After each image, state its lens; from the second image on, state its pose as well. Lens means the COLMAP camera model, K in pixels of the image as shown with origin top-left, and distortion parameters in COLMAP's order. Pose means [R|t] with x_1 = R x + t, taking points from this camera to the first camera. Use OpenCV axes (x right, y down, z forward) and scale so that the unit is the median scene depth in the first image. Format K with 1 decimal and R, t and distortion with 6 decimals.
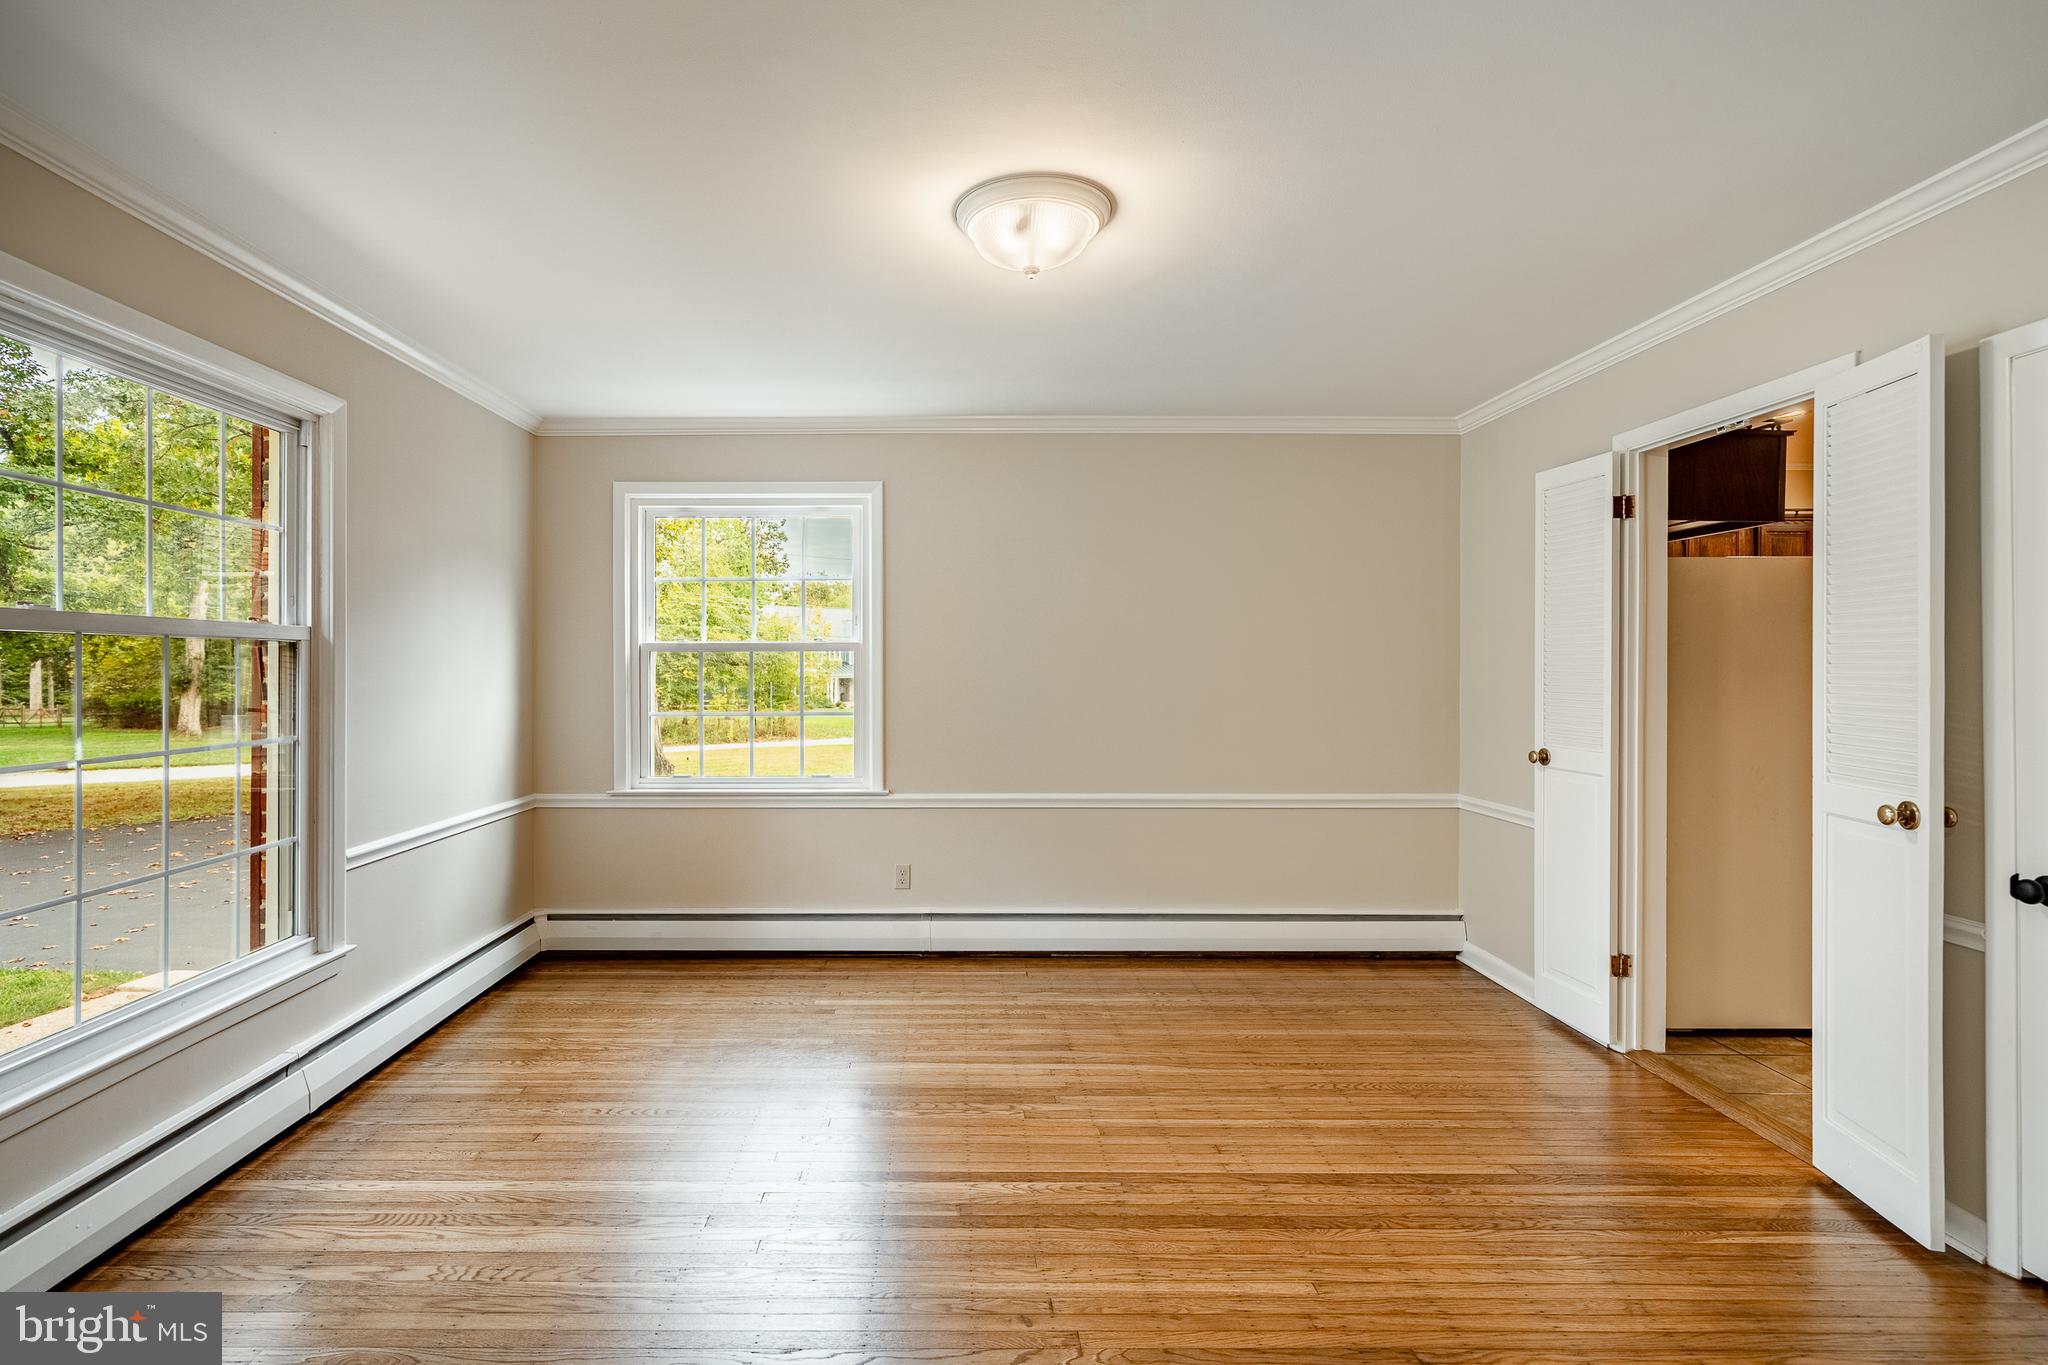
lens RADIAL K [[930.3, 0, 963.2], [0, 930.3, 670.5], [0, 0, 1]] dist [-0.000879, -0.000238]
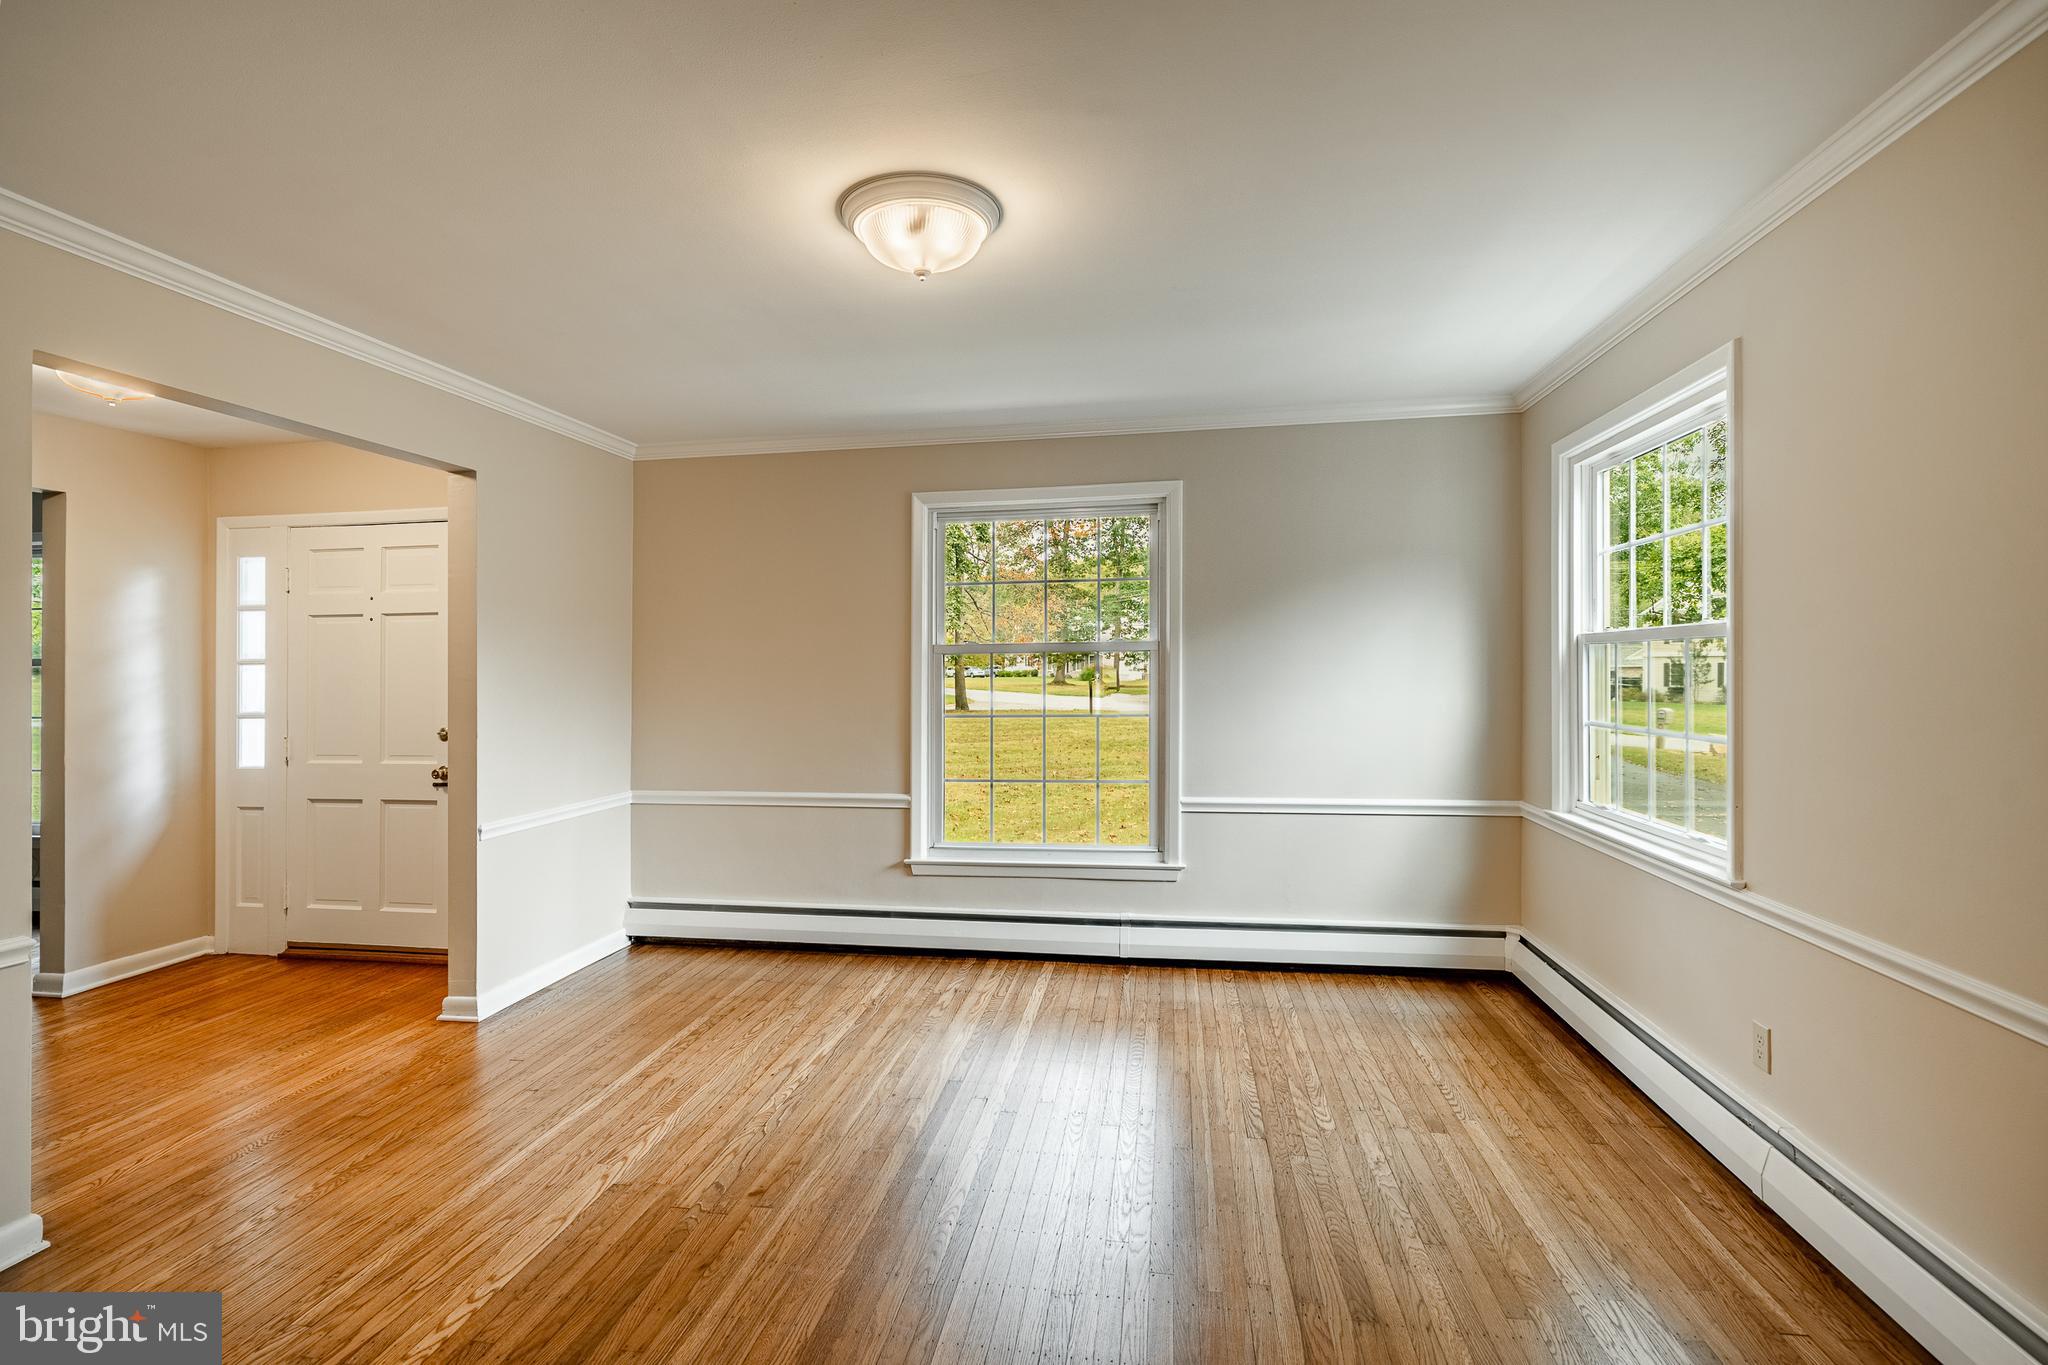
lens RADIAL K [[948.2, 0, 1013.4], [0, 948.2, 655.7], [0, 0, 1]] dist [-0.000528, -0.000437]
pose [[-0.125524, -0.006566, -0.992069, 0.792887], [0.006082, 0.999954, -0.007388, -0.011646], [0.992072, -0.006961, -0.125478, 0.920072]]
